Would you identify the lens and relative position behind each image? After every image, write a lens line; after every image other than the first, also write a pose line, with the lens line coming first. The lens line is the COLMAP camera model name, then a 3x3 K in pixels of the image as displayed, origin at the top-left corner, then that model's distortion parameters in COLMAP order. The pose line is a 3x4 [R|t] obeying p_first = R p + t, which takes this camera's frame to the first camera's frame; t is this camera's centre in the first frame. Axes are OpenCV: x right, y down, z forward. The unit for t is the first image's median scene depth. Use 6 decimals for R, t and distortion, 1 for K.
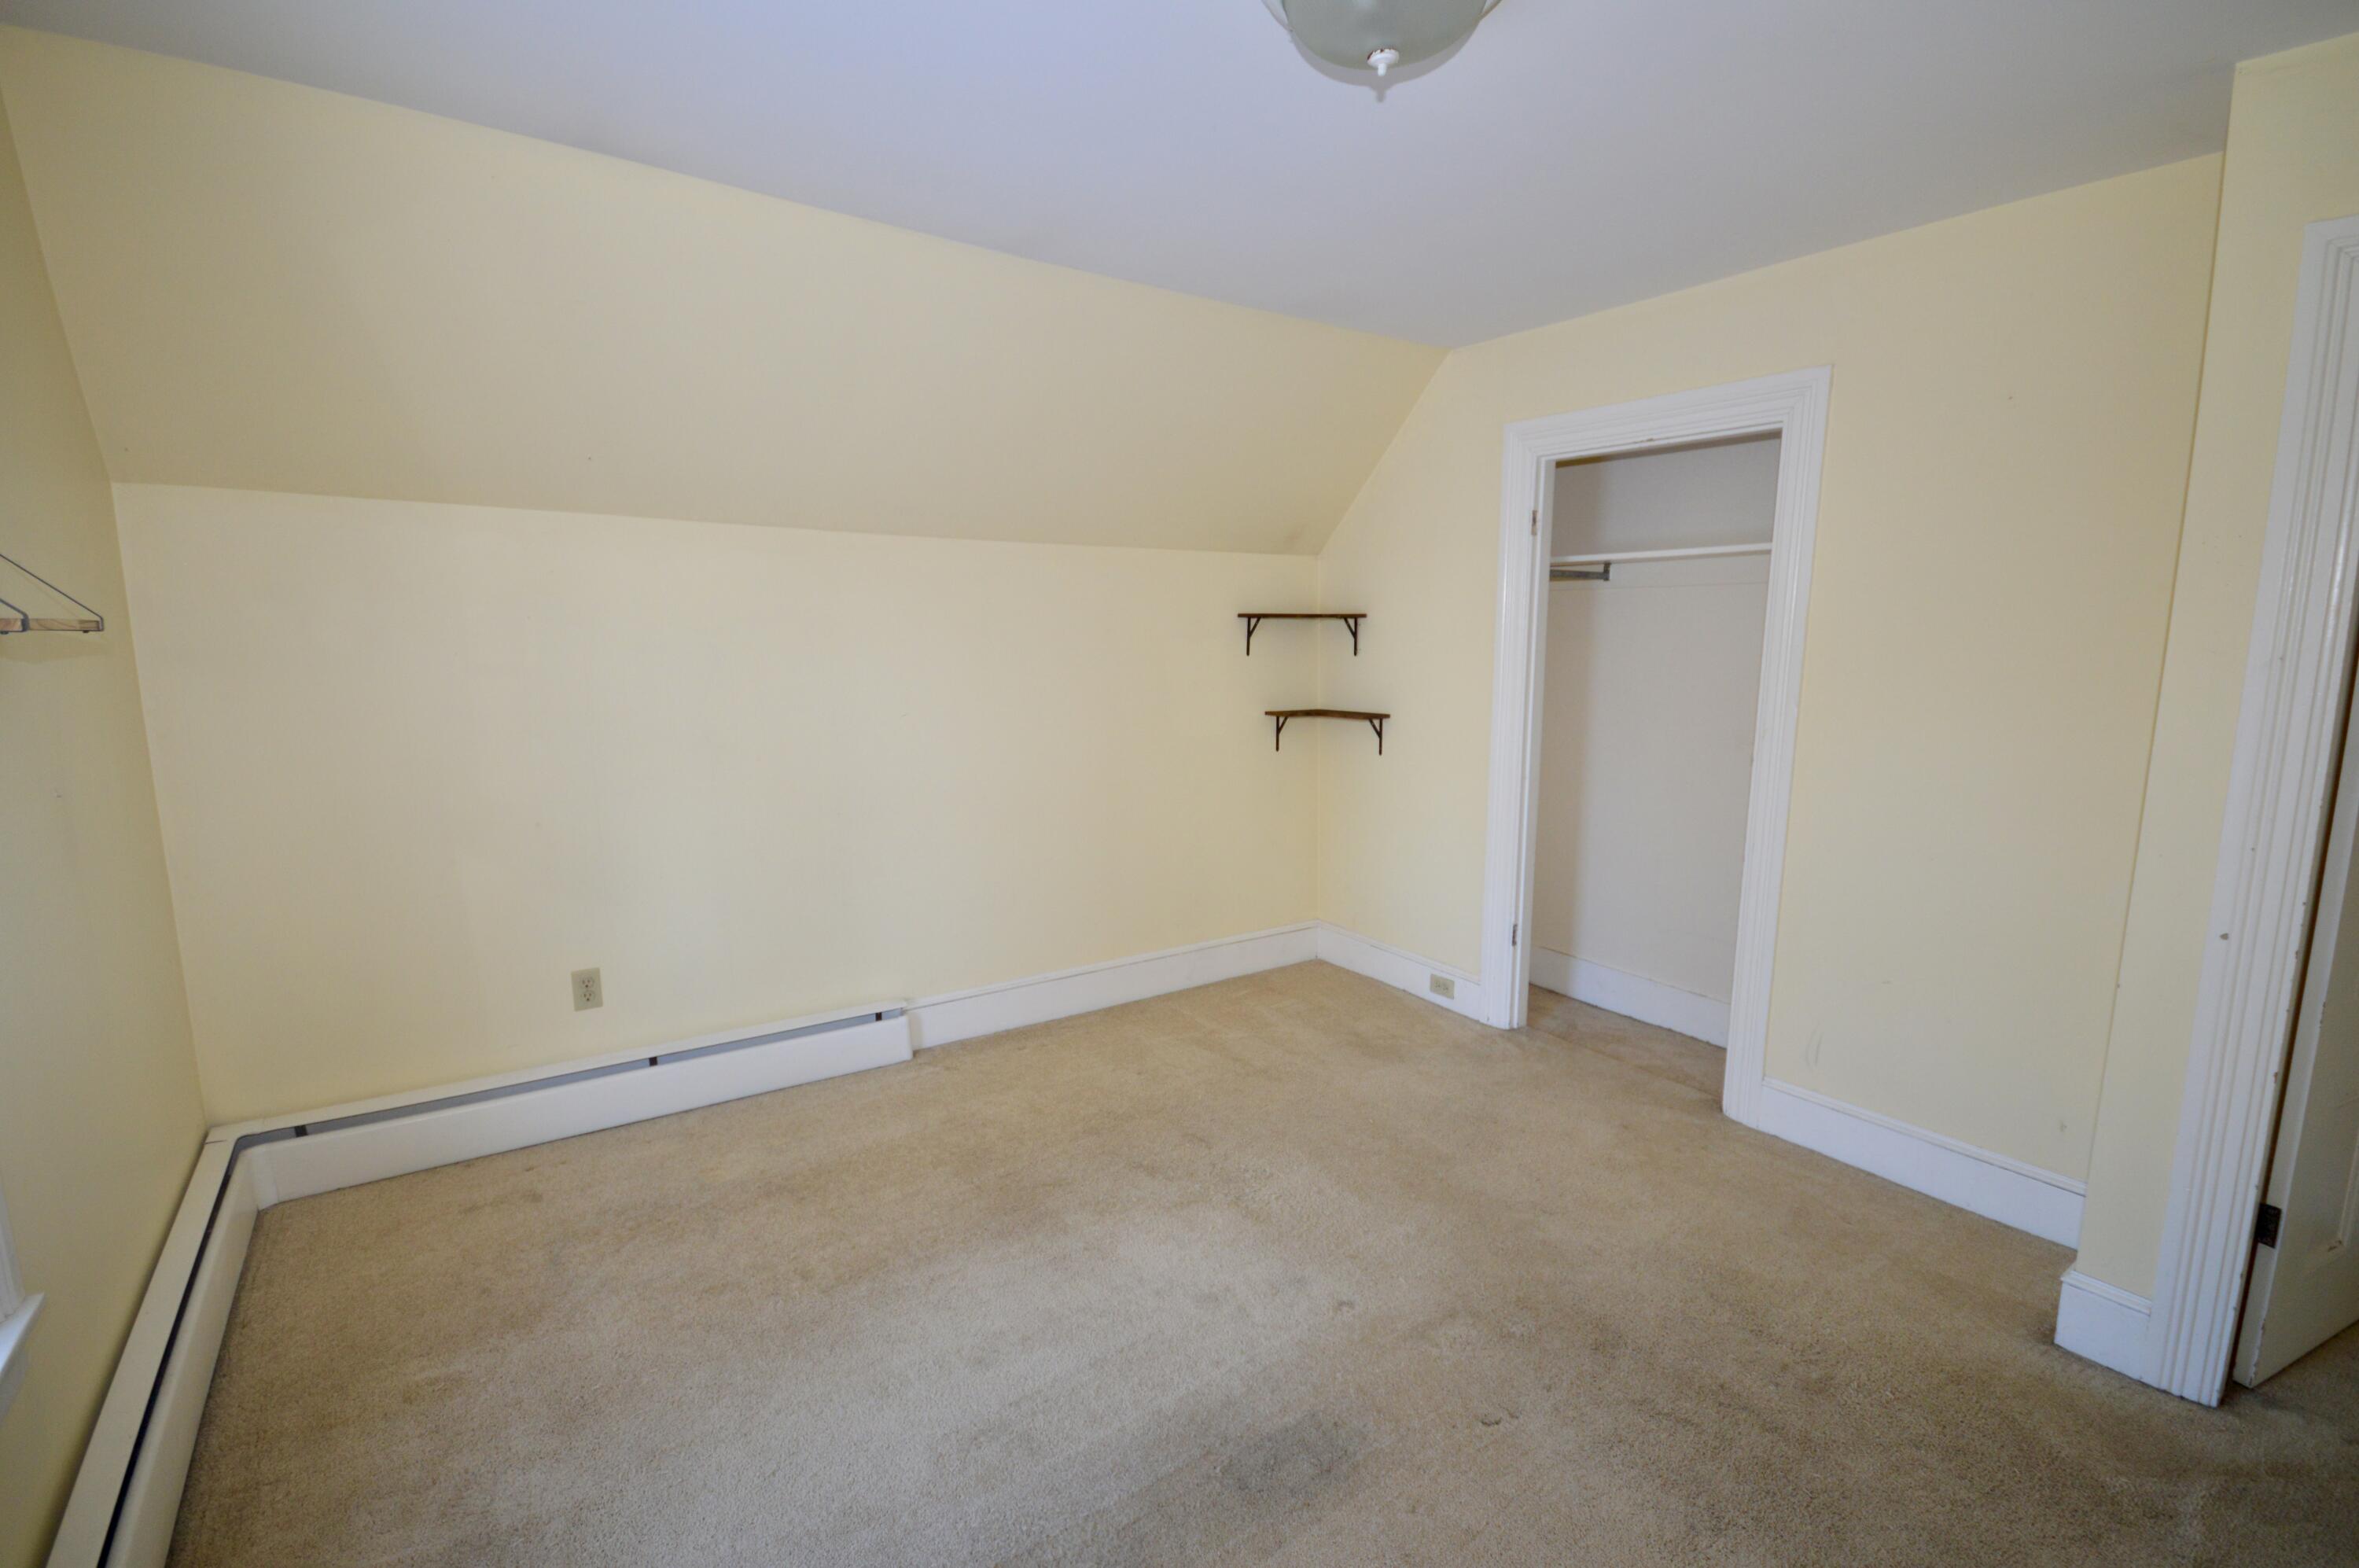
lens RADIAL K [[1049.4, 0, 1166.2], [0, 1049.4, 791.6], [0, 0, 1]] dist [0.009157, -0.011896]
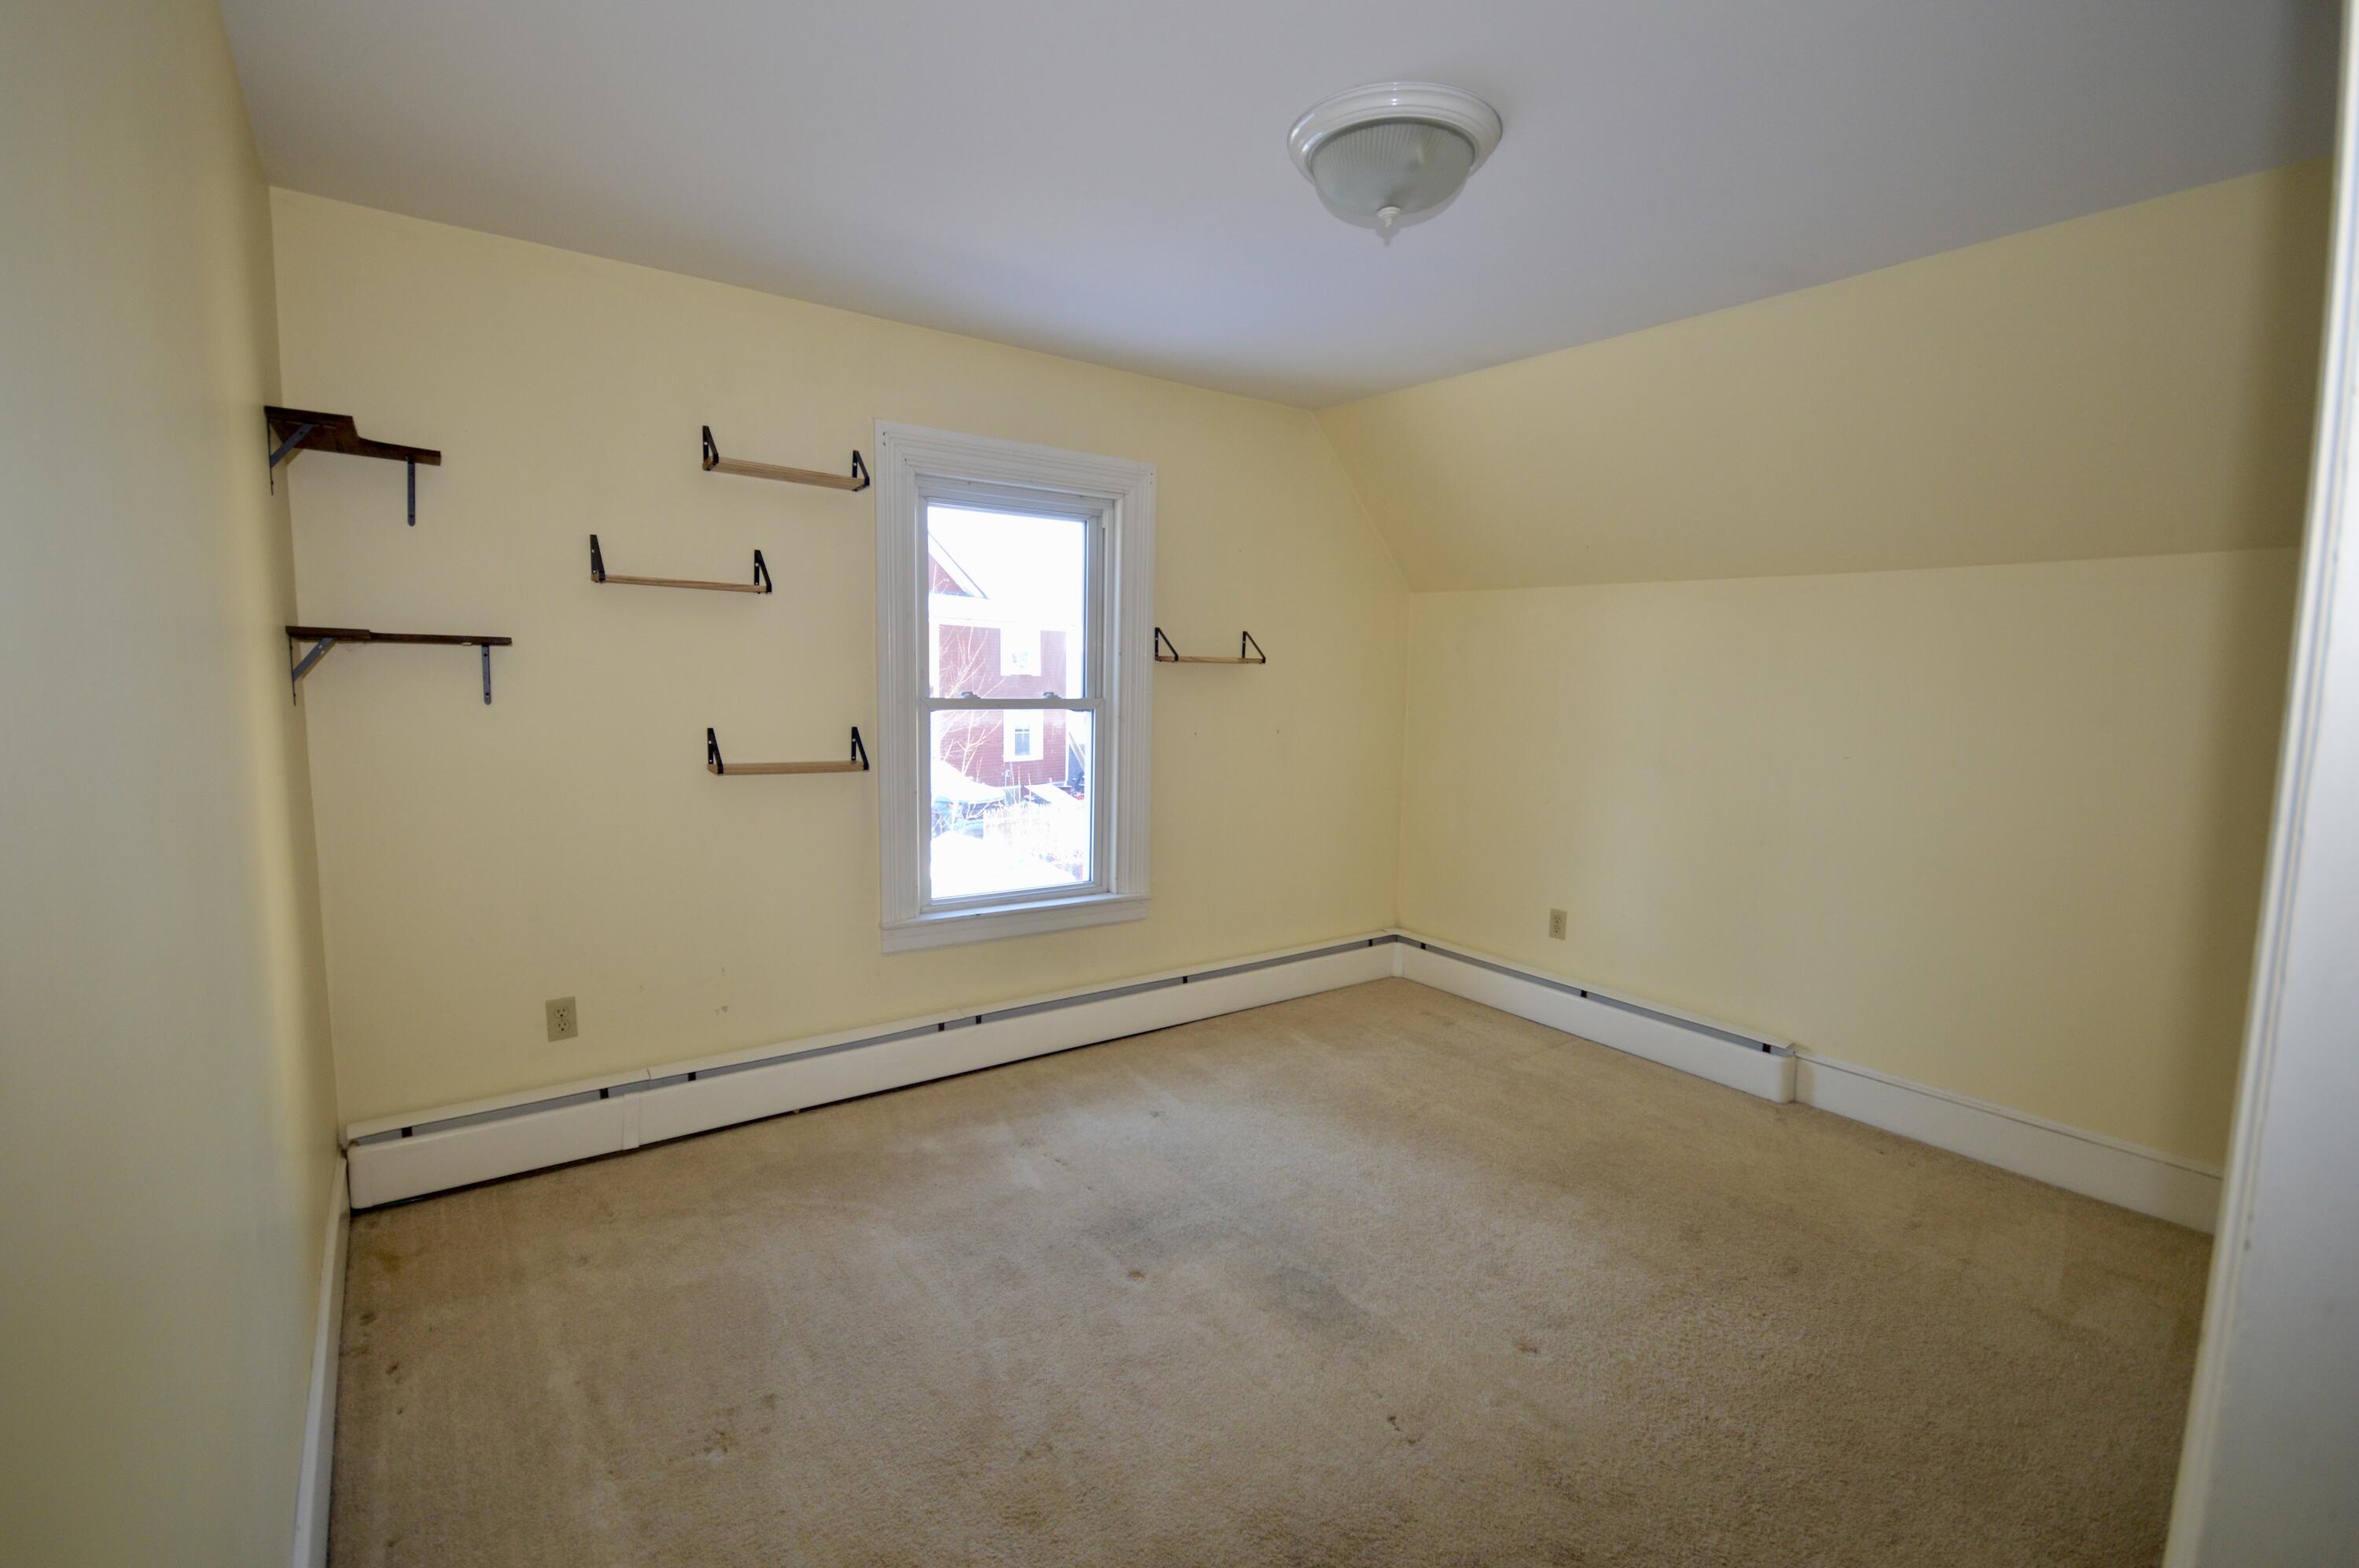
lens RADIAL K [[1049.4, 0, 1166.2], [0, 1049.4, 791.6], [0, 0, 1]] dist [0.009157, -0.011896]
pose [[0.003217, 0.106354, -0.994323, 0.805842], [-0.165263, 0.980712, 0.104363, -0.043005], [0.986244, 0.163989, 0.020731, 0.429493]]
